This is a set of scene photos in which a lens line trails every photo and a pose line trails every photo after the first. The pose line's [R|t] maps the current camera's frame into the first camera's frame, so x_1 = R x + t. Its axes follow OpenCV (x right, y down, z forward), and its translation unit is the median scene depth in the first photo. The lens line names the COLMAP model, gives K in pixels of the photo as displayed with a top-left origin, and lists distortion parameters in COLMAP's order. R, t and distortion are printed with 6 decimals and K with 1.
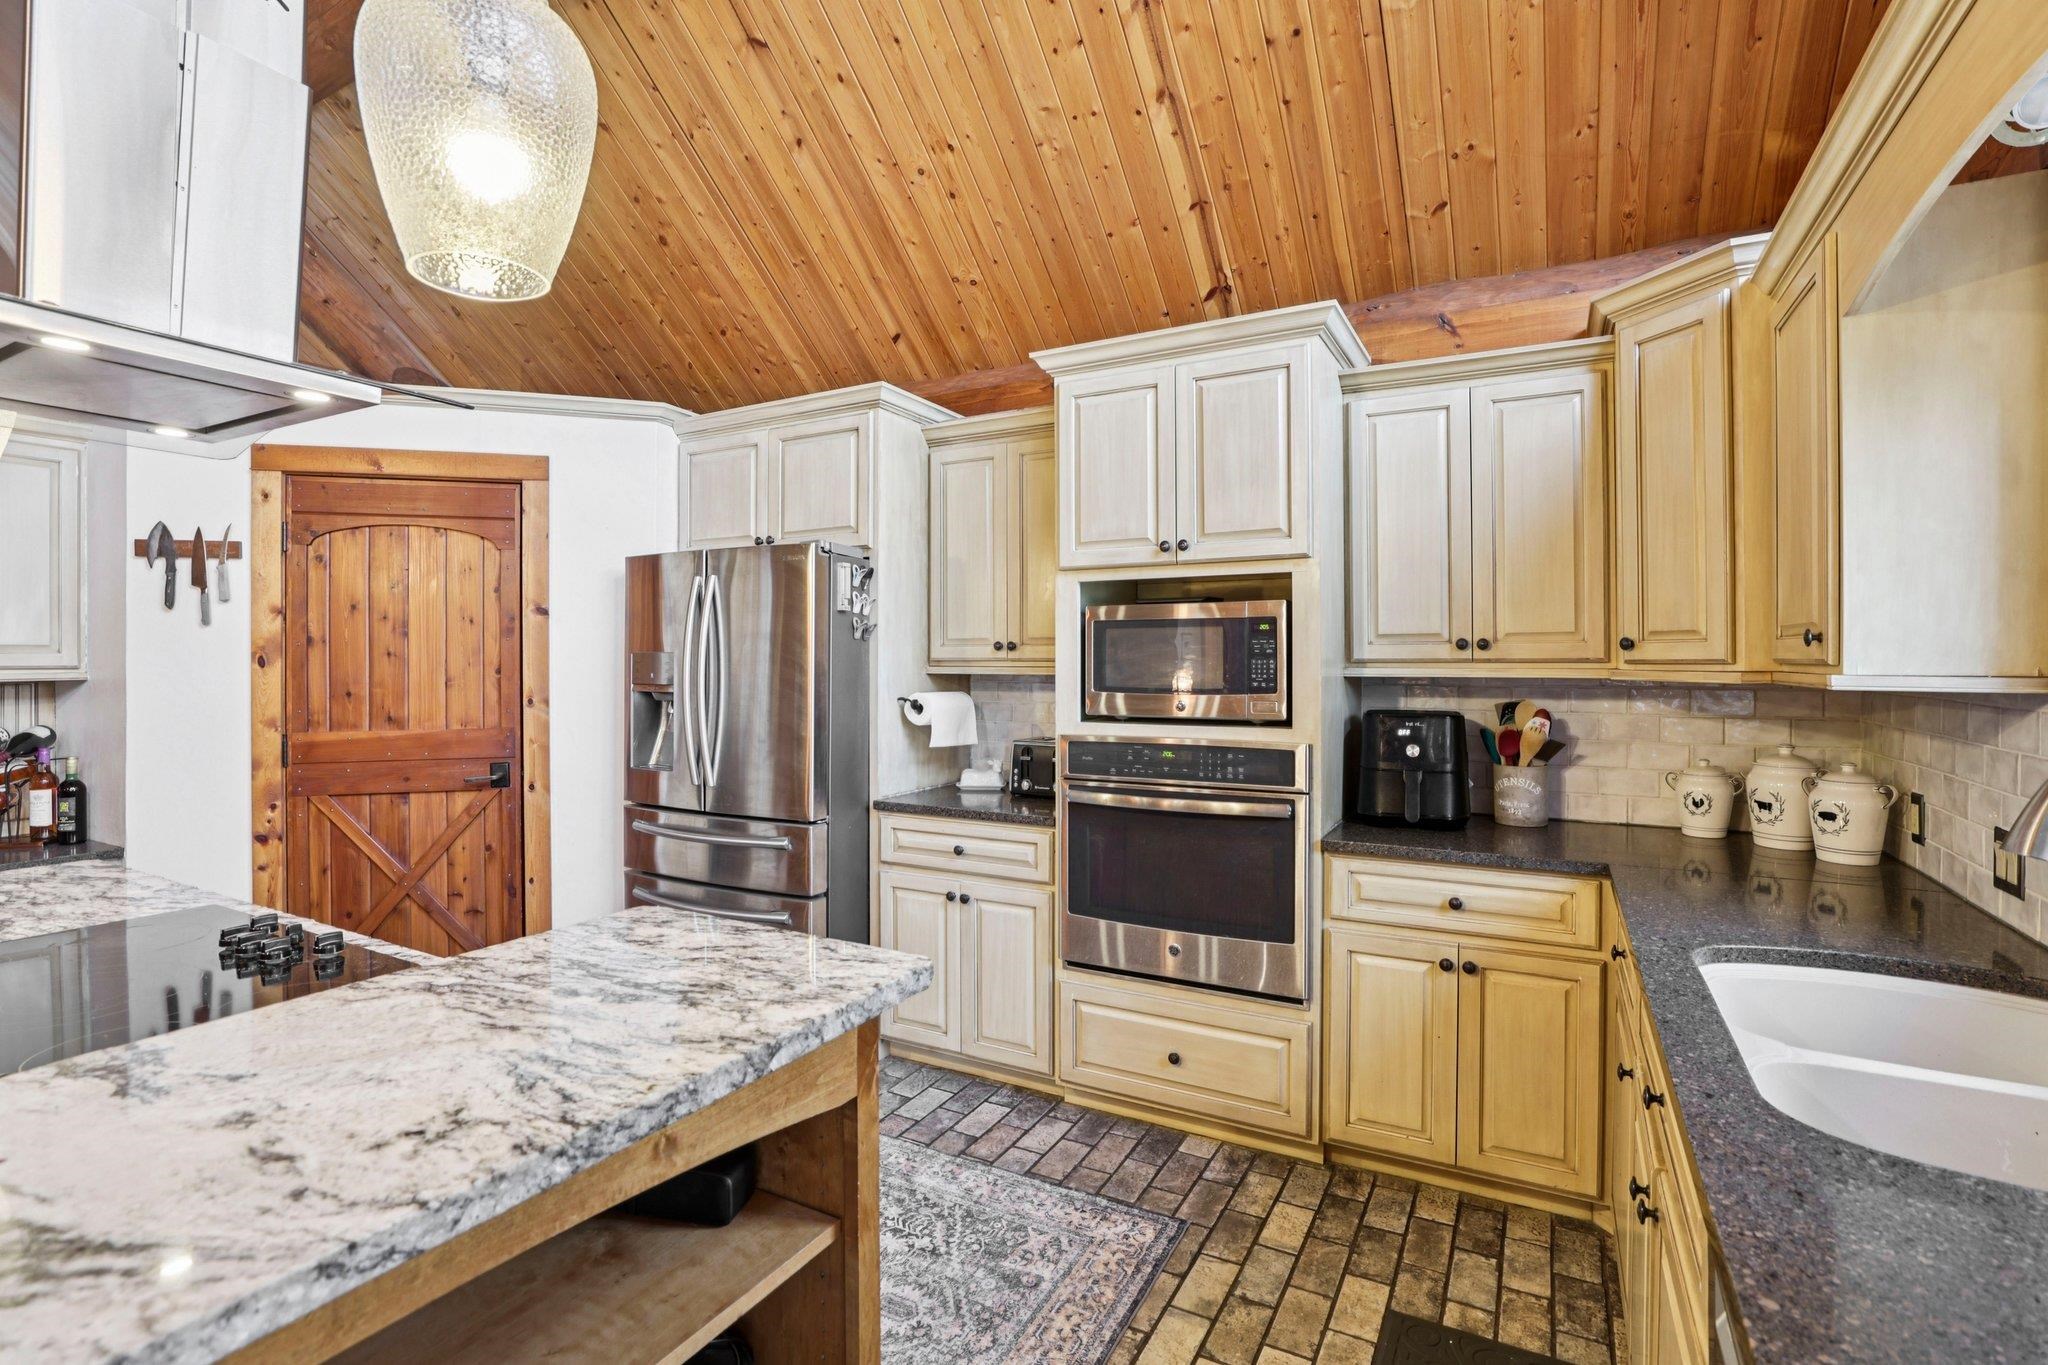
lens RADIAL K [[953.2, 0, 1028.4], [0, 953.2, 656.9], [0, 0, 1]] dist [-0.042383, 0.011789]
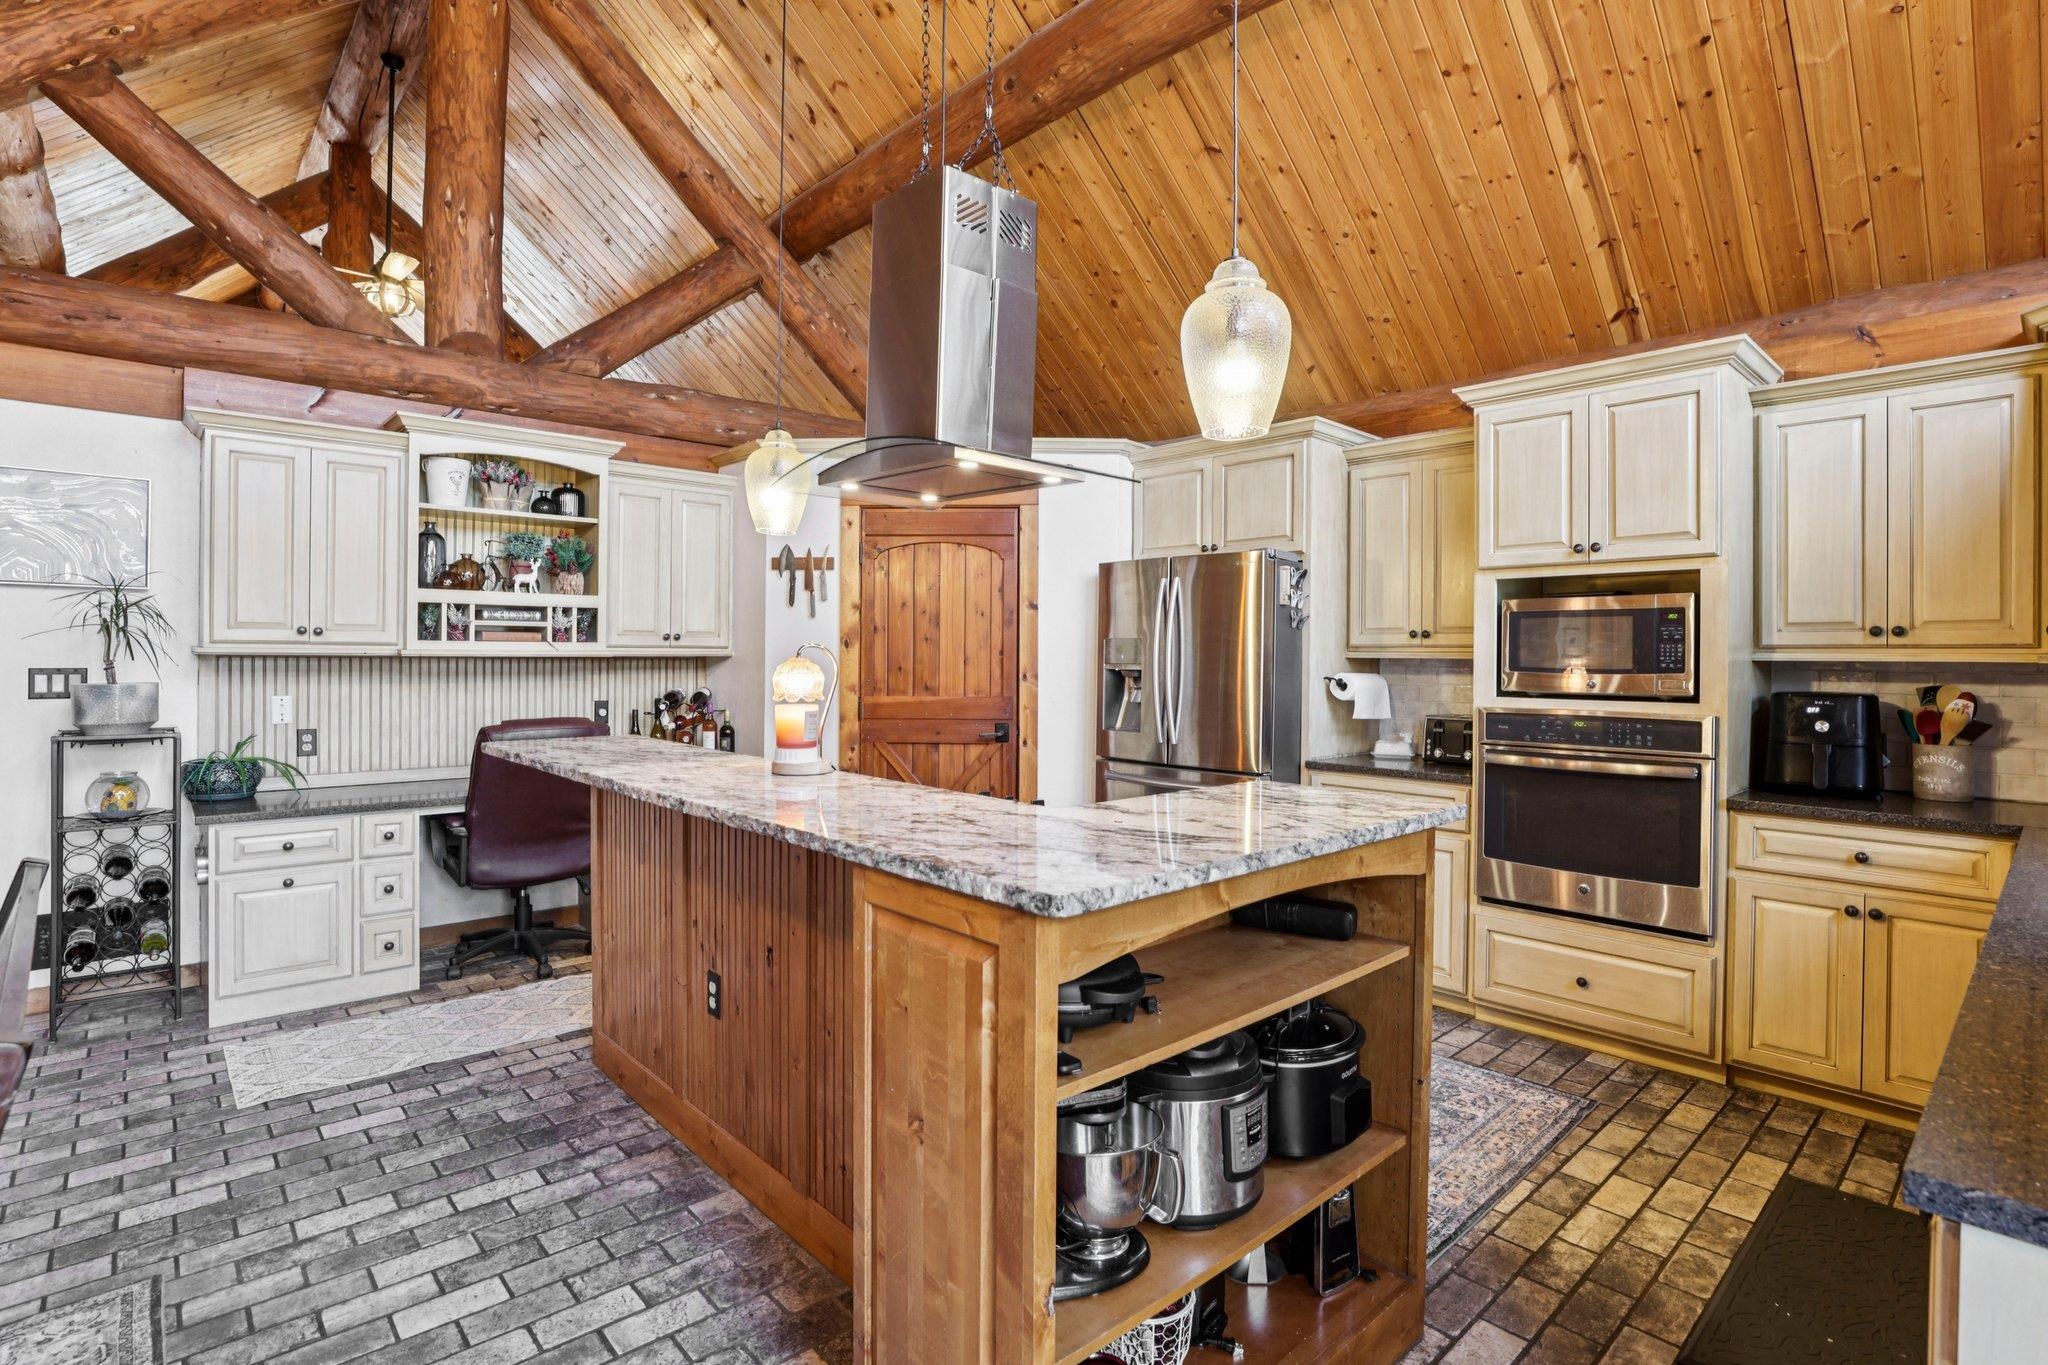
lens RADIAL K [[999.5, 0, 1029.3], [0, 999.5, 656.3], [0, 0, 1]] dist [-0.041614, 0.013652]
pose [[0.947985, 0.008904, -0.318191, -0.096299], [-0.008370, 0.999960, 0.003048, 0.017026], [0.318206, -0.000226, 0.948022, -0.329022]]
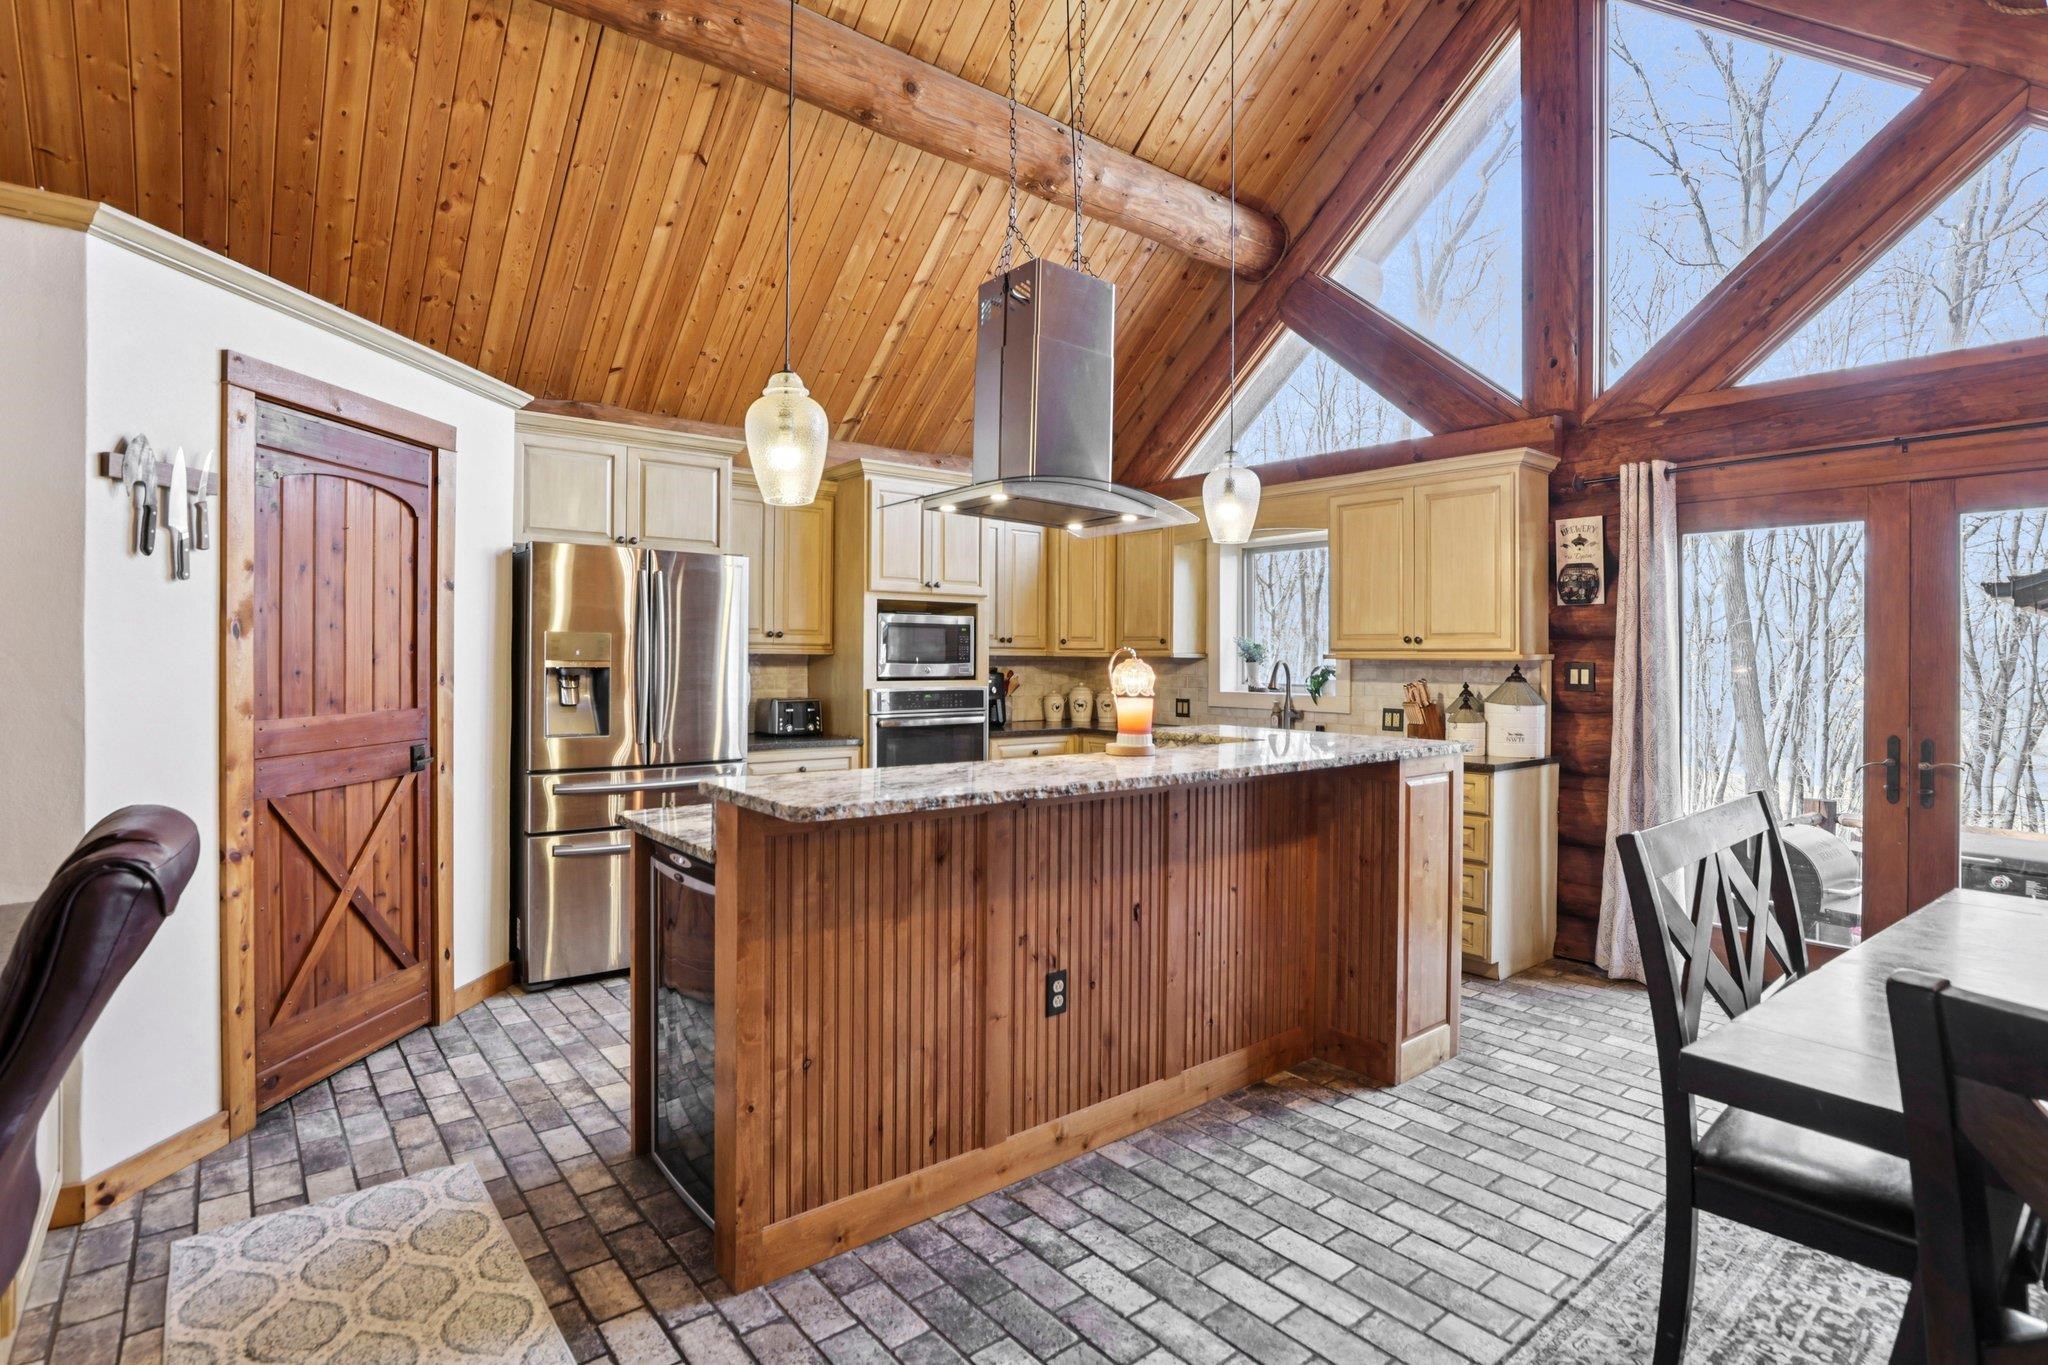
lens RADIAL K [[999.5, 0, 1025.1], [0, 999.5, 657.4], [0, 0, 1]] dist [-0.041614, 0.013652]
pose [[0.375360, 0.003776, 0.926871, -1.374904], [-0.009837, 0.999952, -0.000090, 0.021357], [-0.926827, -0.009084, 0.375379, 0.077498]]
